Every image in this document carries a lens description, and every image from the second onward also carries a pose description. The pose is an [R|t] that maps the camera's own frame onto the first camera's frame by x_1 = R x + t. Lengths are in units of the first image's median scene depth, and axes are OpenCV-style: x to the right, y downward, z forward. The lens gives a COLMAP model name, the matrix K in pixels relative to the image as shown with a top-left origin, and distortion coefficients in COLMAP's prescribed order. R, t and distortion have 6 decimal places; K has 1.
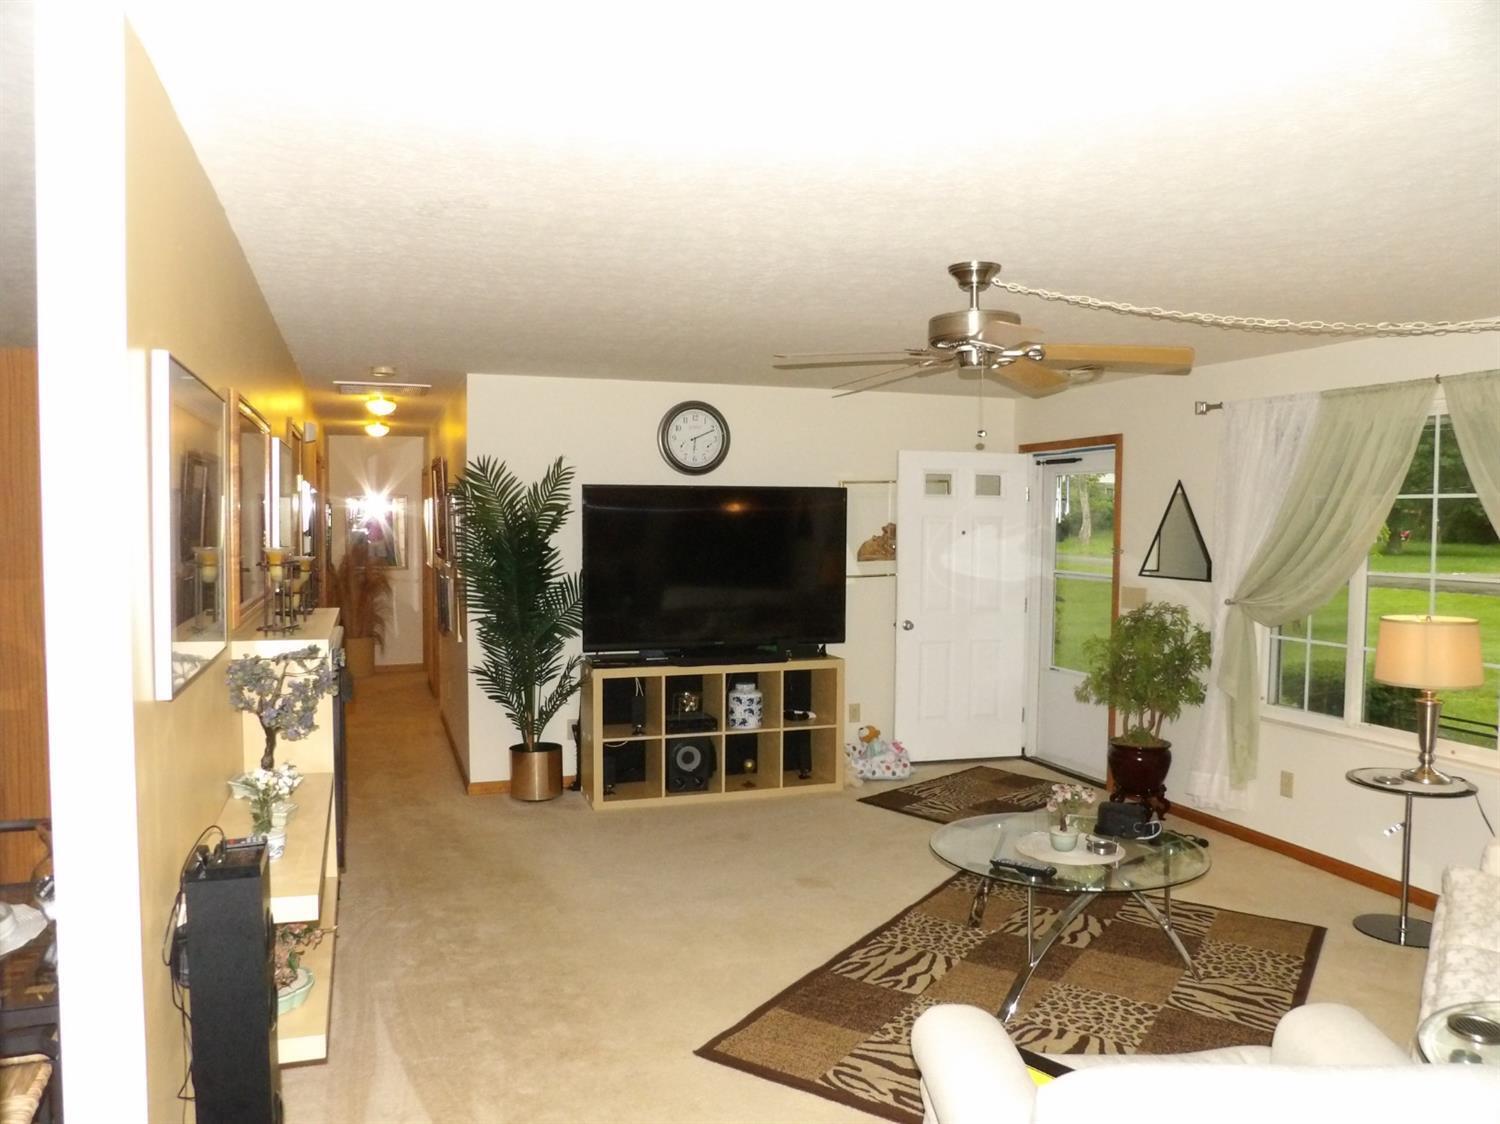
lens RADIAL K [[1076.1, 0, 745.6], [0, 1076.1, 555.1], [0, 0, 1]] dist [-0.085796, 0.018213]
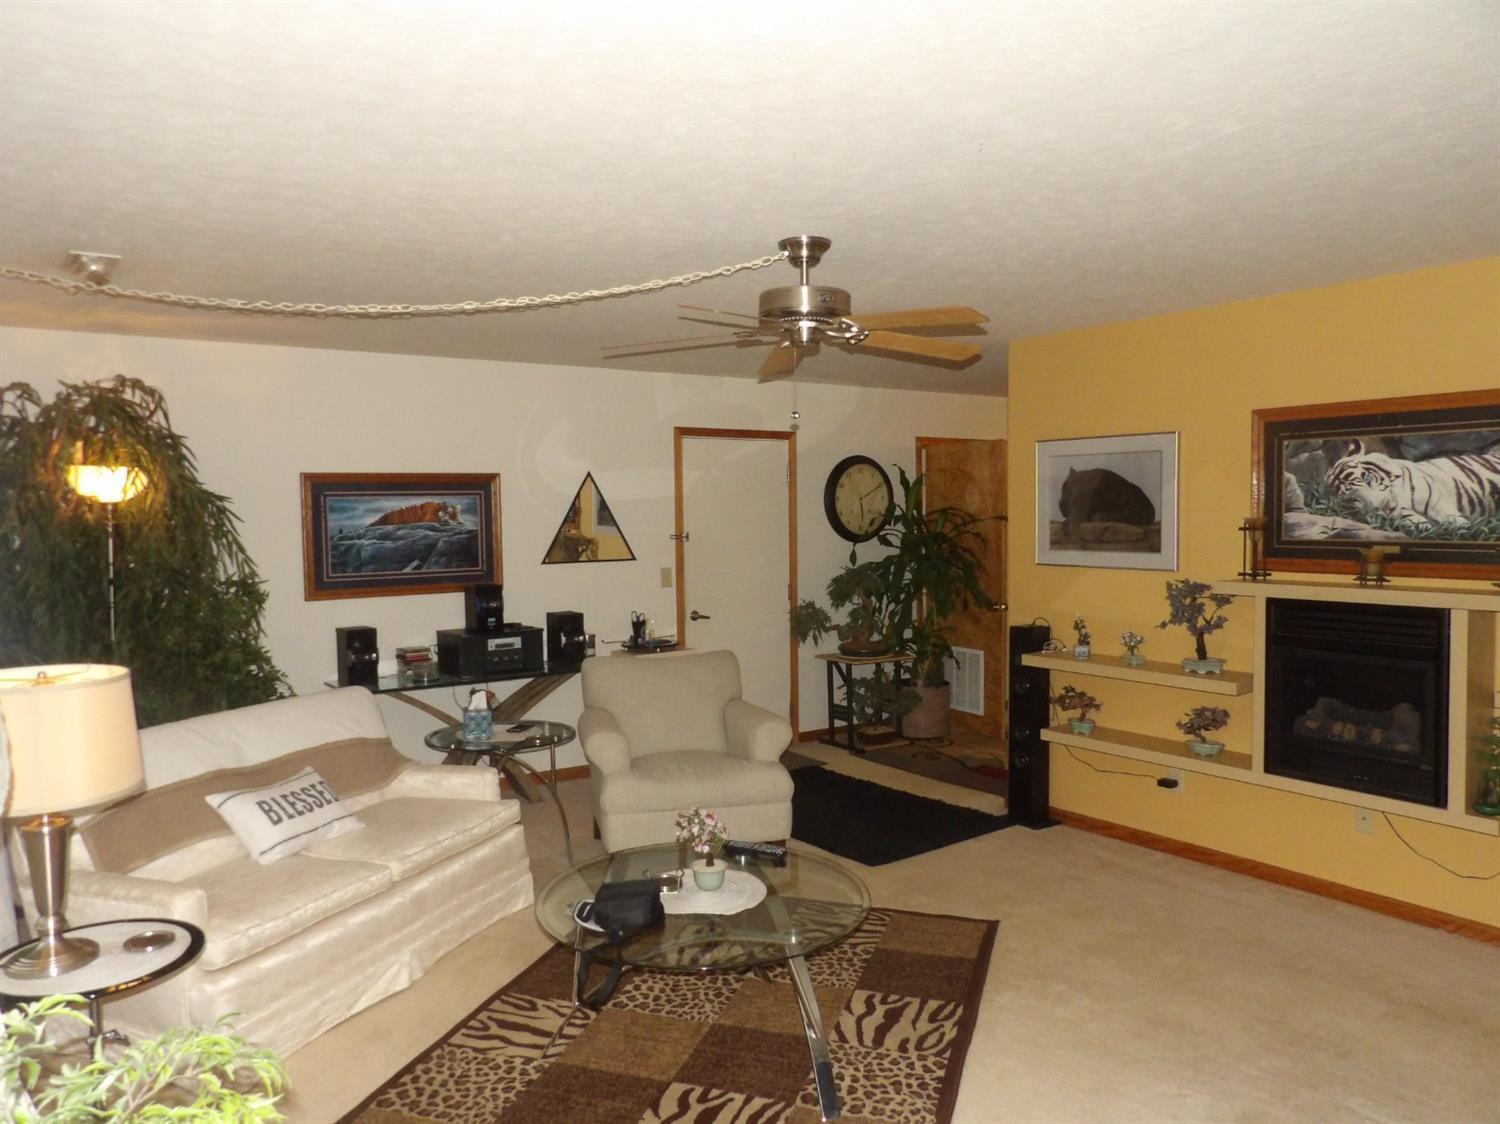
lens RADIAL K [[1074.7, 0, 739.4], [0, 1074.7, 564.4], [0, 0, 1]] dist [-0.028748, 0.044686]
pose [[-0.964225, 0.023123, -0.264074, 0.357982], [0.000268, 0.996273, 0.086256, -0.037986], [0.265084, 0.083099, -0.960638, 1.308041]]
